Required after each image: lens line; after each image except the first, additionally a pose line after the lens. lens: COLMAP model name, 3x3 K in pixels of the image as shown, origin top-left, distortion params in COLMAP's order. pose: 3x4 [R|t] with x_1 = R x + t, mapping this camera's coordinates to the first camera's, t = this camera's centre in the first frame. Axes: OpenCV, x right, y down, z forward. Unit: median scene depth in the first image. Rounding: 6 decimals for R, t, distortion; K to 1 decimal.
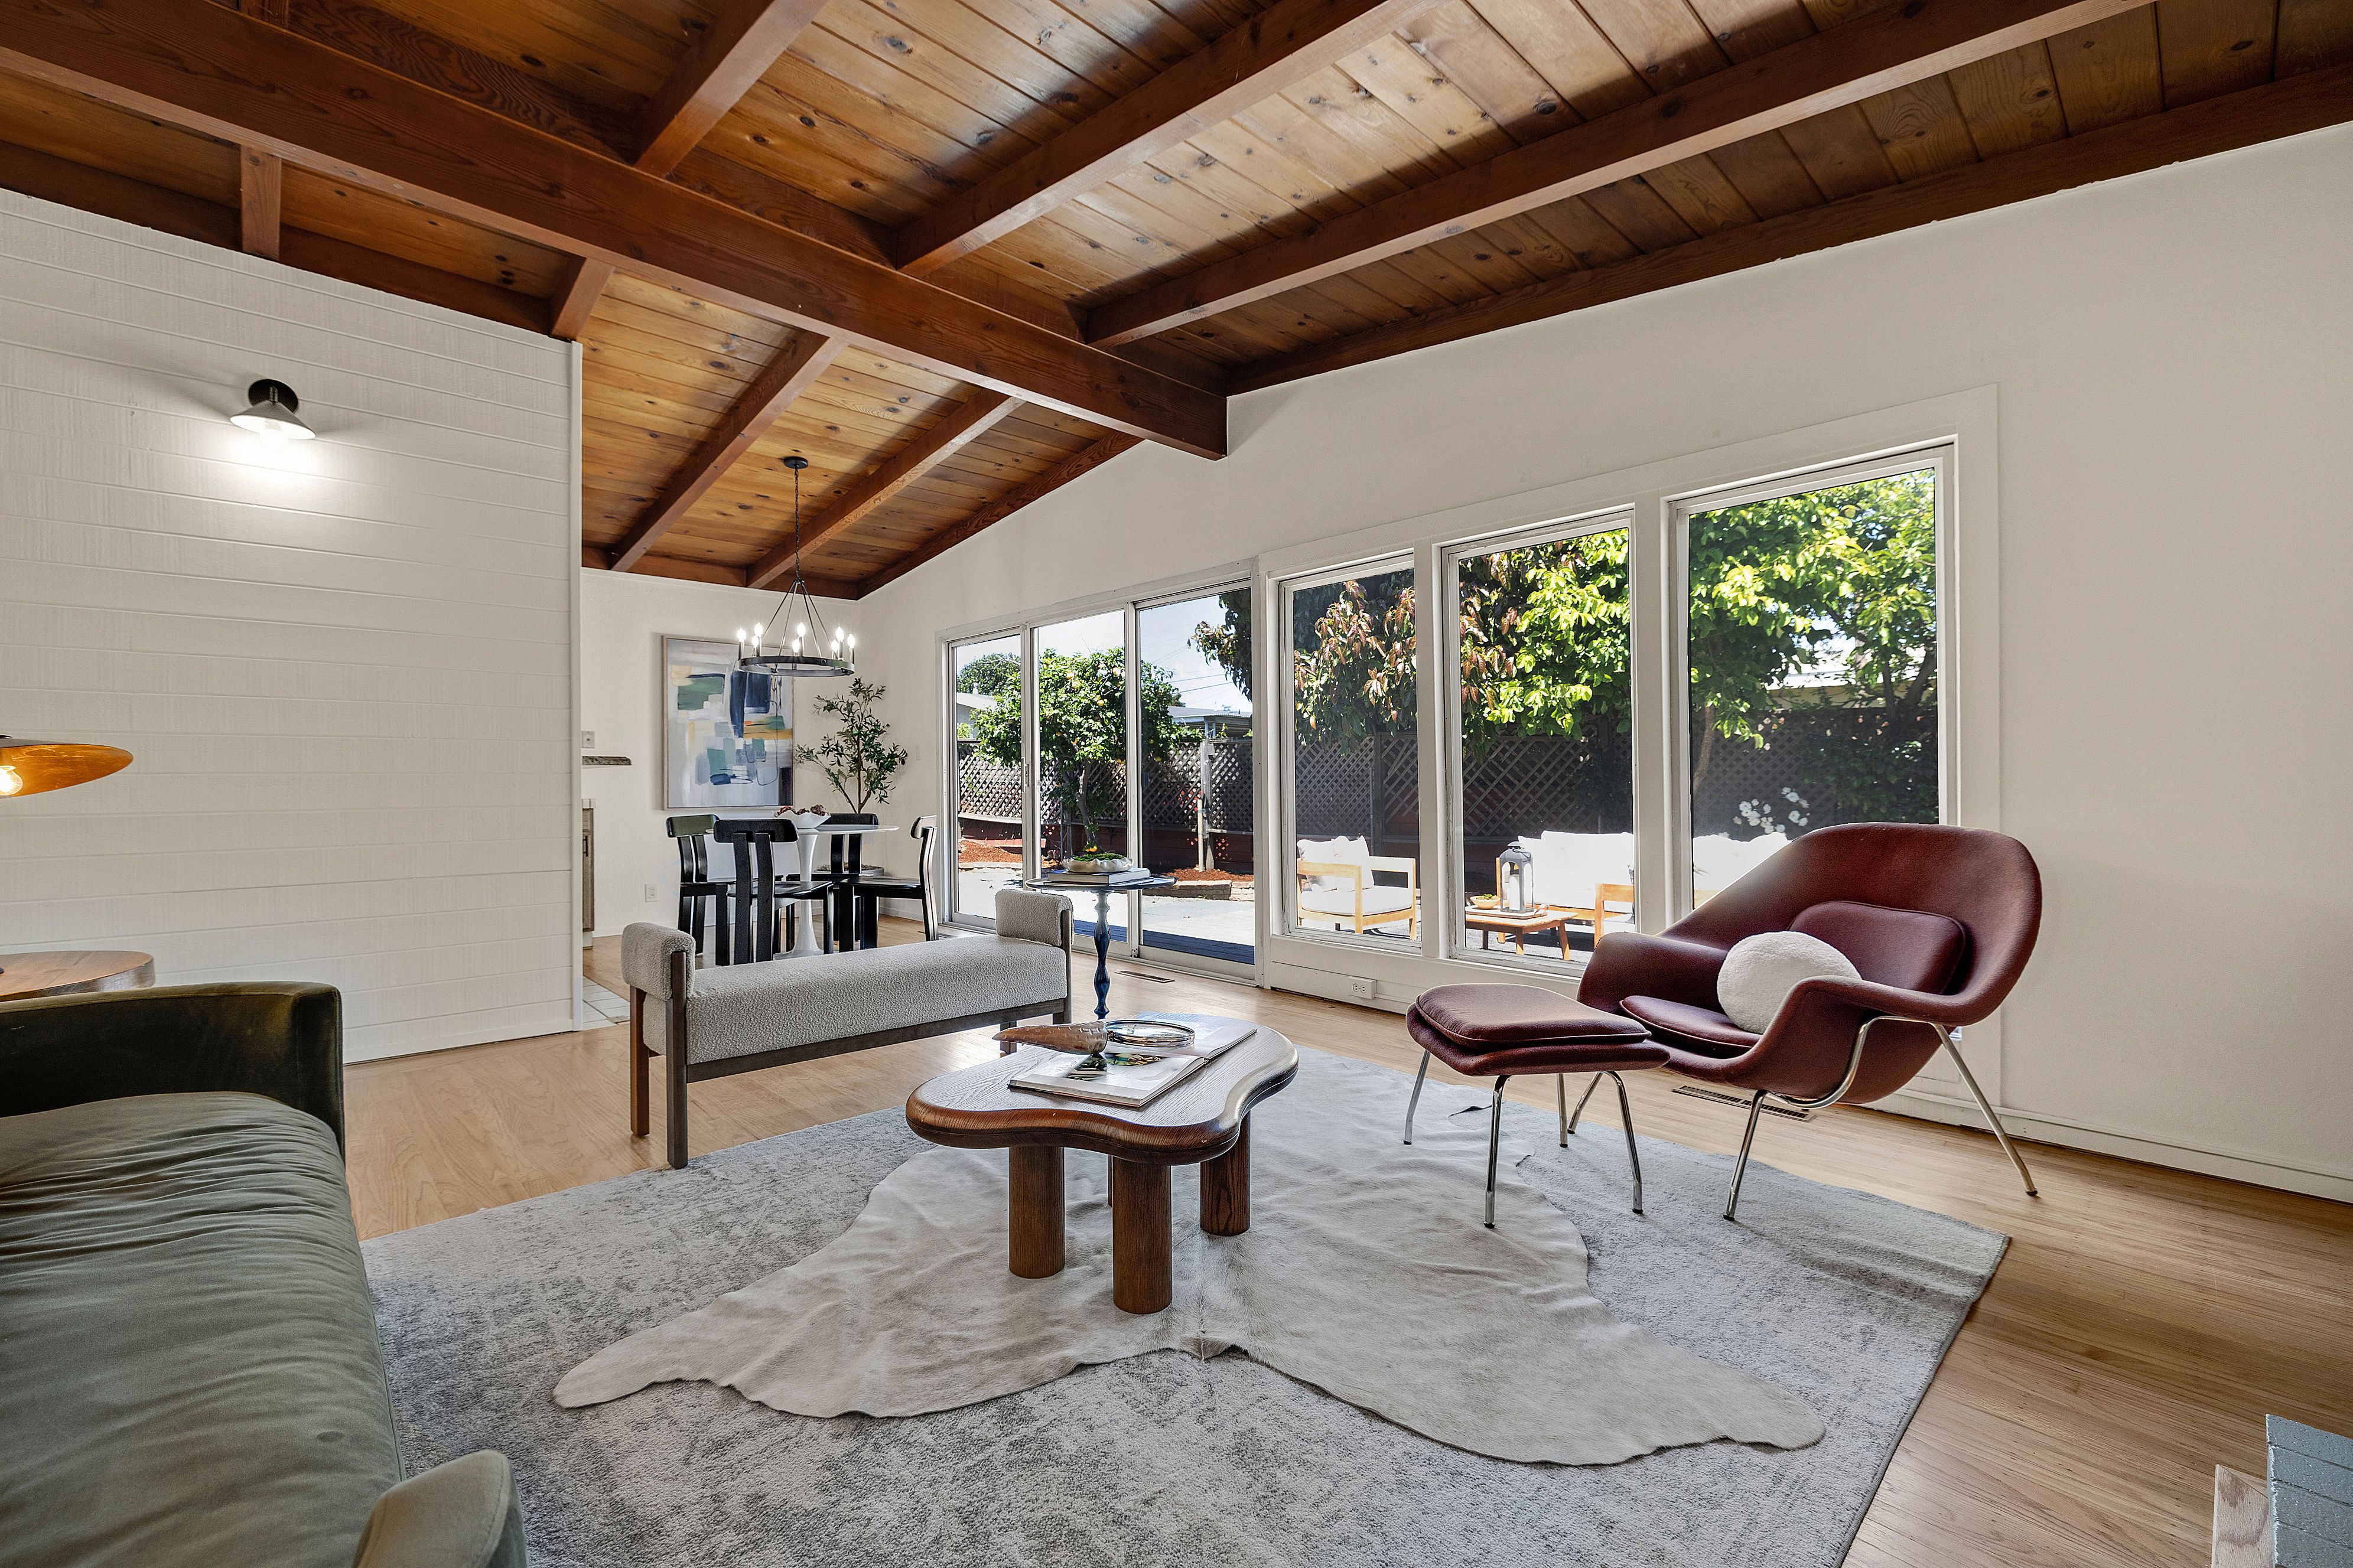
lens RADIAL K [[980.0, 0, 1171.3], [0, 980.0, 783.2], [0, 0, 1]] dist [-0.001166, 0.000433]
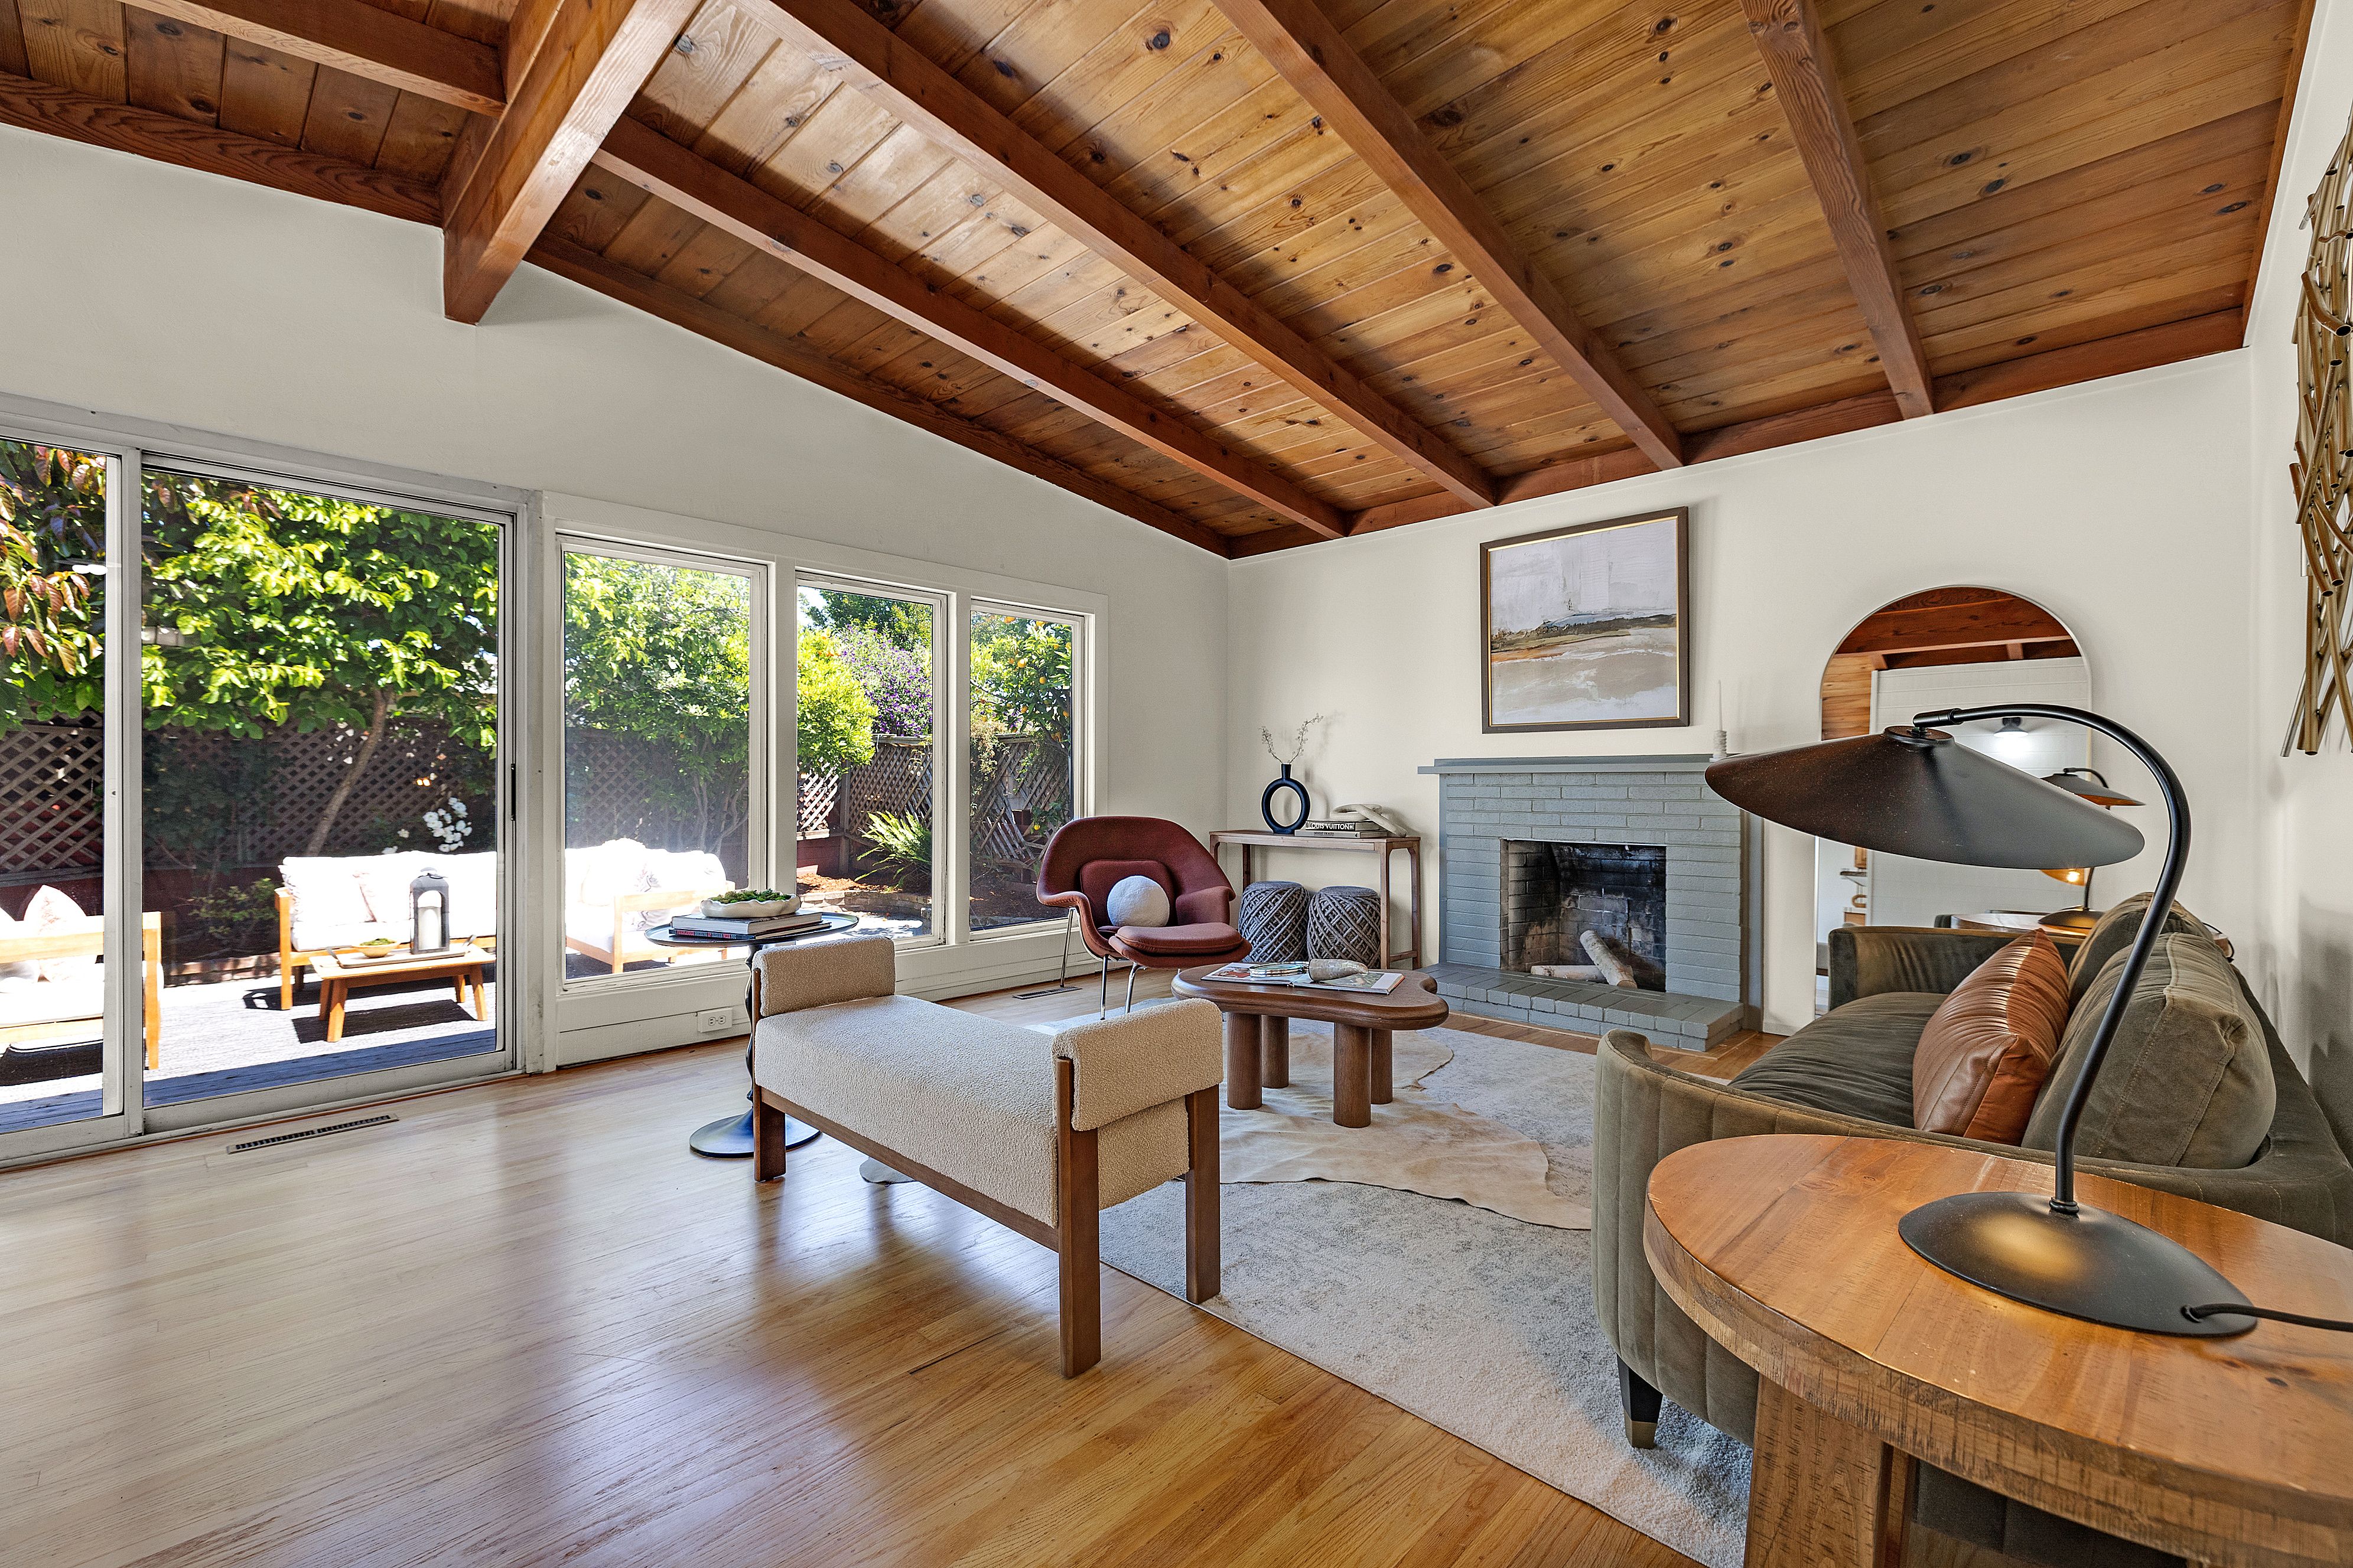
lens RADIAL K [[980.0, 0, 1167.4], [0, 980.0, 782.3], [0, 0, 1]] dist [-0.001166, 0.000433]
pose [[-0.041974, 0.009368, 0.999075, -0.423123], [0.000617, 0.999956, -0.009350, -0.002801], [-0.999119, 0.000224, -0.041978, 0.350975]]
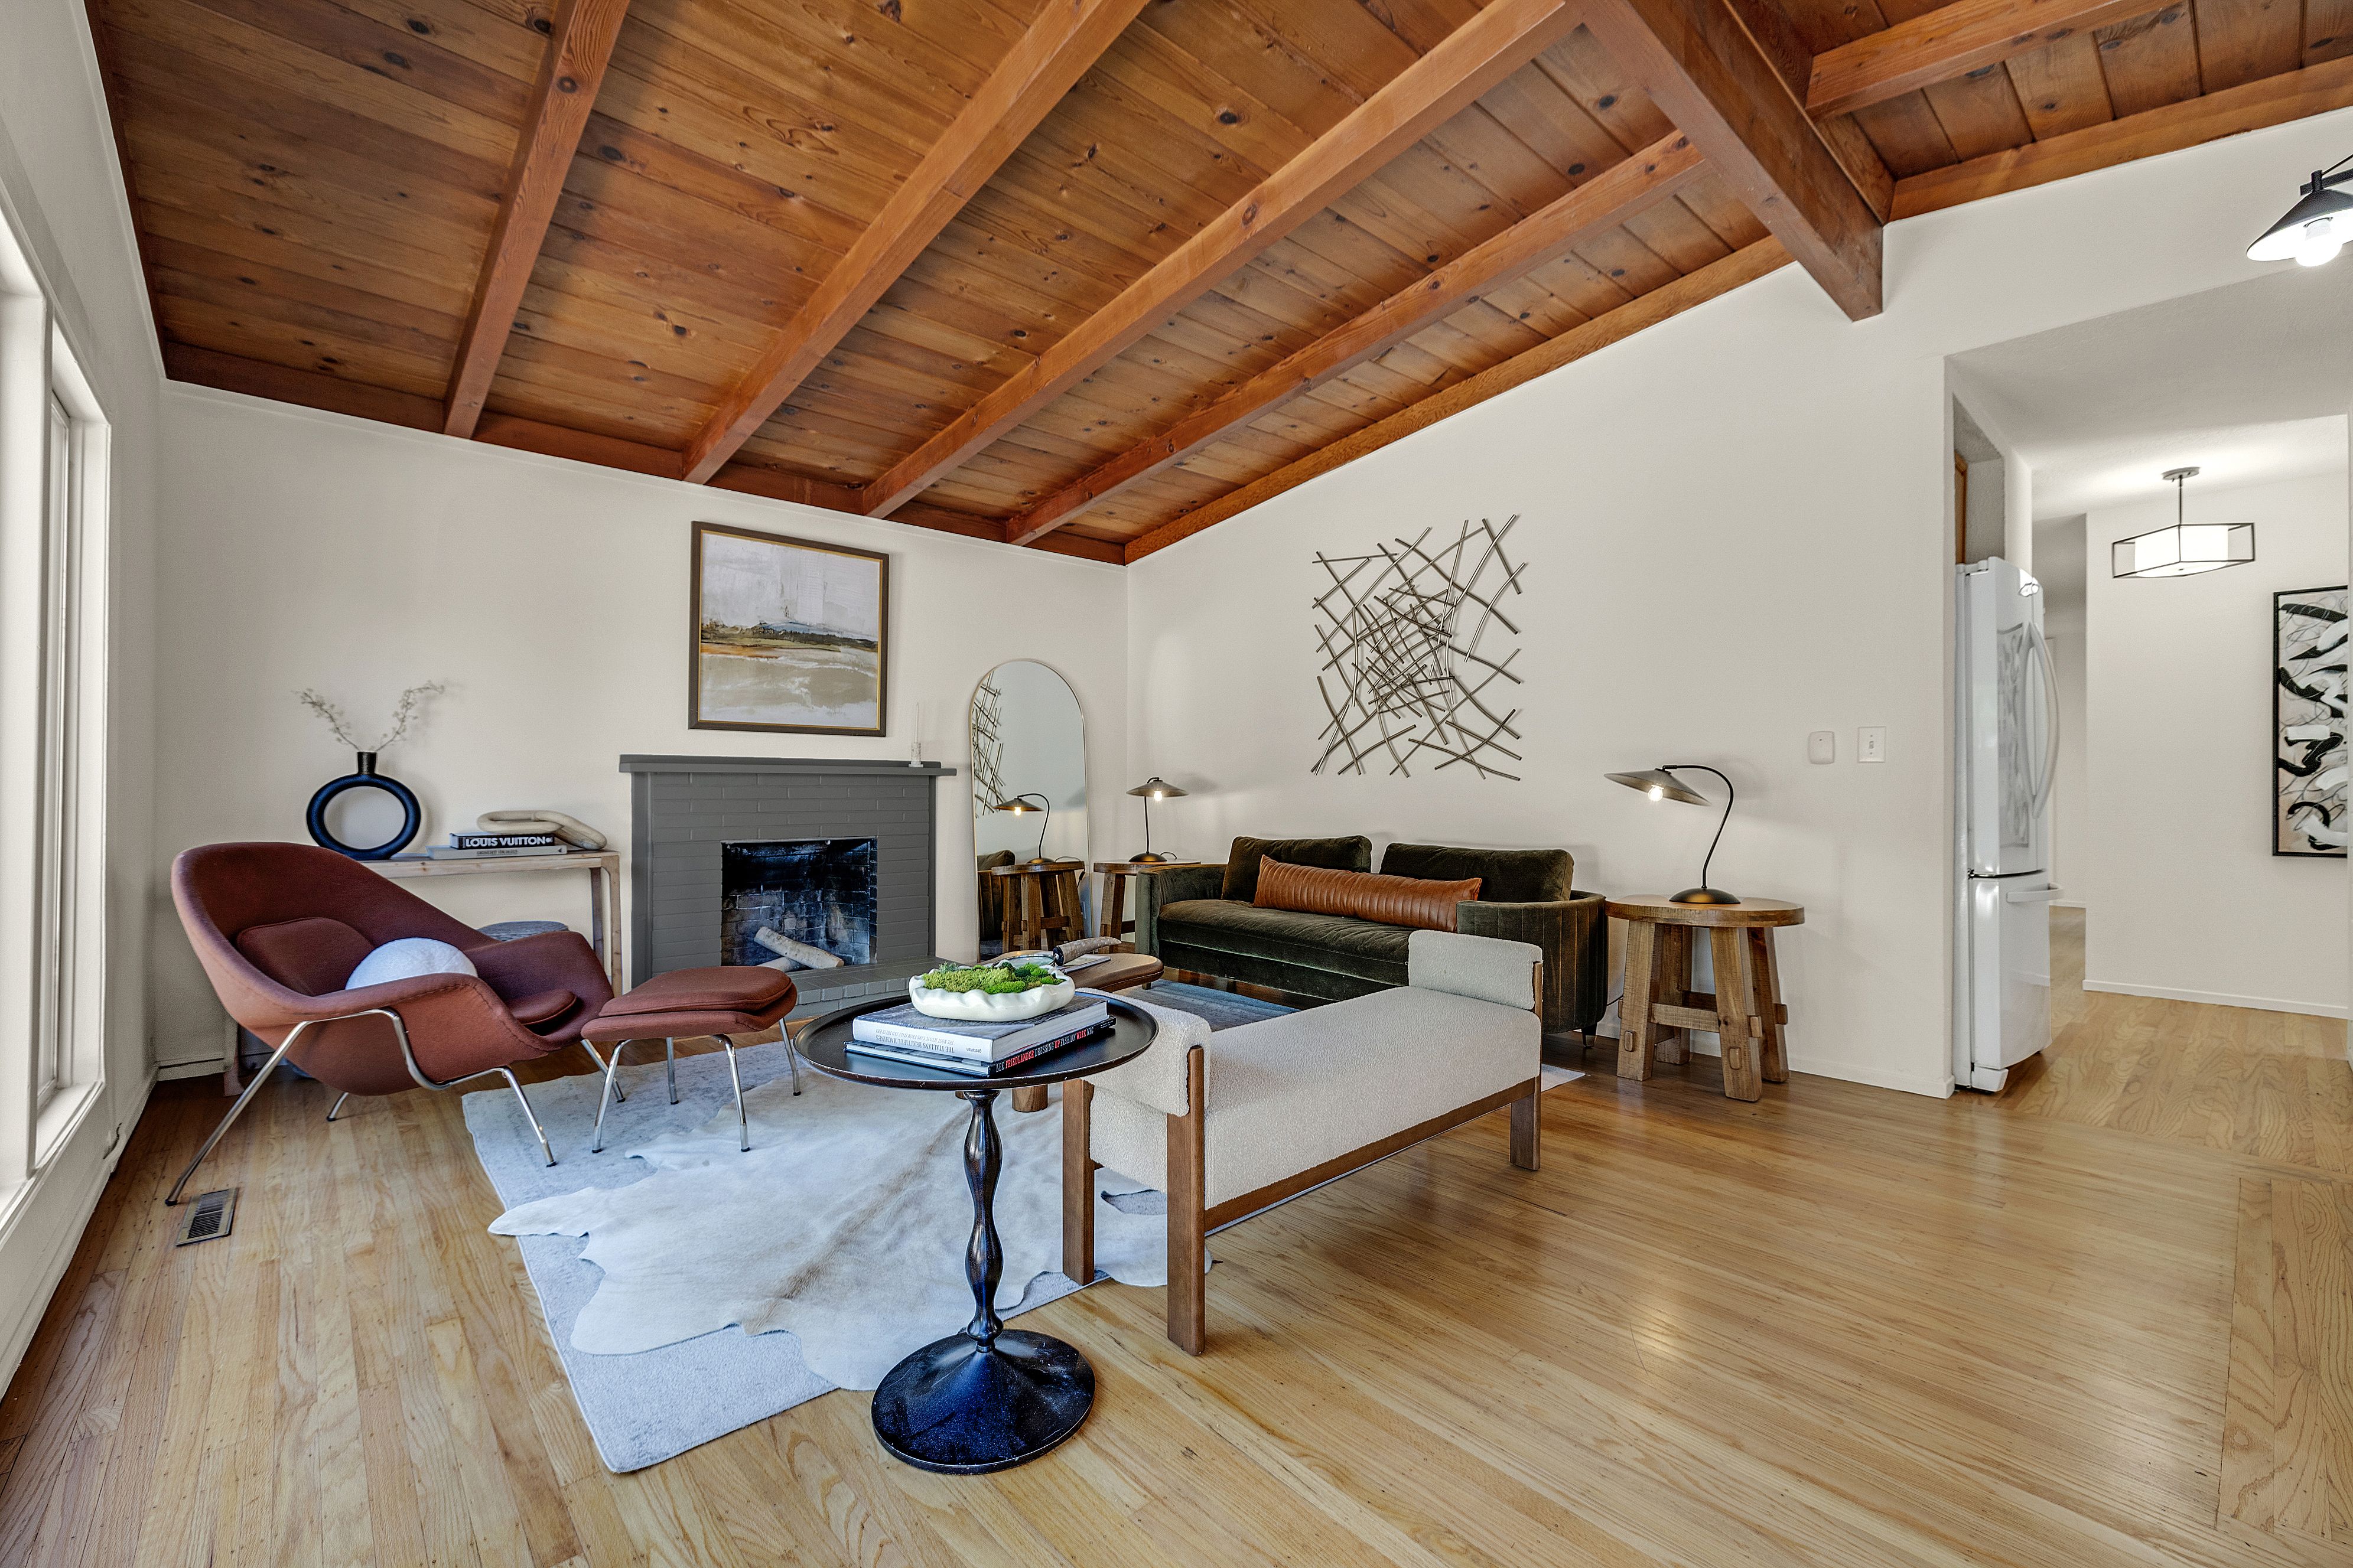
lens RADIAL K [[980.0, 0, 1173.5], [0, 980.0, 785.6], [0, 0, 1]] dist [-0.001166, 0.000433]
pose [[-0.999563, 0.005816, 0.028990, -0.072699], [0.005708, 0.999976, -0.003813, -0.002979], [-0.029011, -0.003646, -0.999572, 0.719860]]
